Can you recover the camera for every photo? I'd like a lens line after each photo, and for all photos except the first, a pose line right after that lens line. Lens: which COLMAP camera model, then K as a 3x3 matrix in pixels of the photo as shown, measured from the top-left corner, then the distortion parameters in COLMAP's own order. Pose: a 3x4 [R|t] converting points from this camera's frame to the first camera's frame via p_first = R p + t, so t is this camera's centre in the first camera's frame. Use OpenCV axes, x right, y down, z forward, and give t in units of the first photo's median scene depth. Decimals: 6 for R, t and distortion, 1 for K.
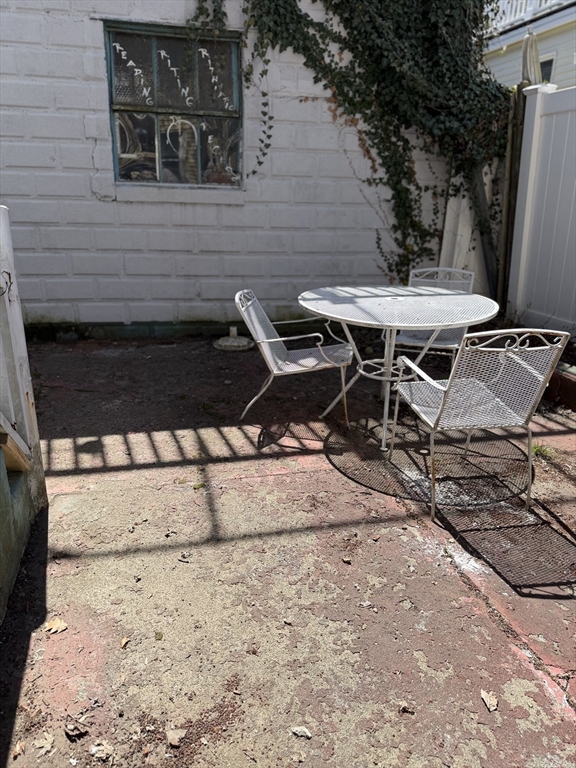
lens RADIAL K [[547.0, 0, 282.7], [0, 547.0, 383.9], [0, 0, 1]] dist [0.073803, -0.098785]
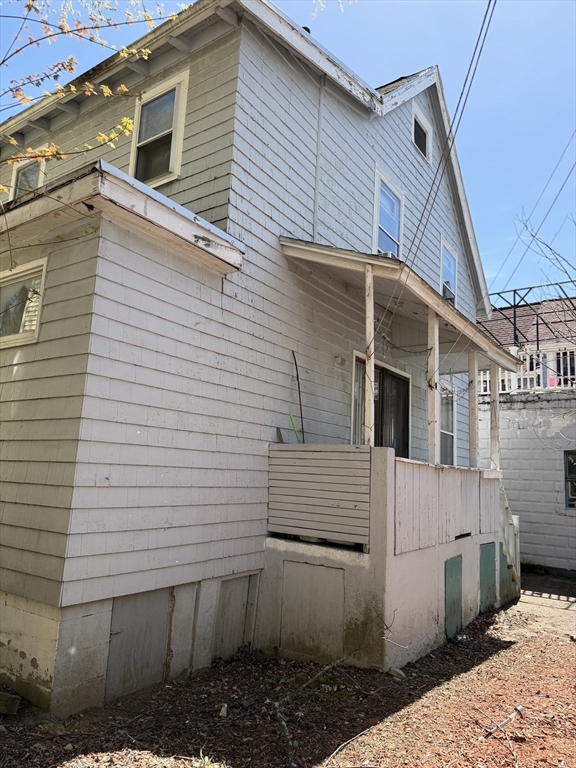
lens RADIAL K [[547.0, 0, 290.0], [0, 547.0, 386.4], [0, 0, 1]] dist [0.073803, -0.098785]
pose [[0.668487, -0.113323, -0.735039, 0.902515], [-0.284204, 0.874391, -0.393279, 0.575045], [0.687279, 0.471803, 0.552312, -1.749255]]
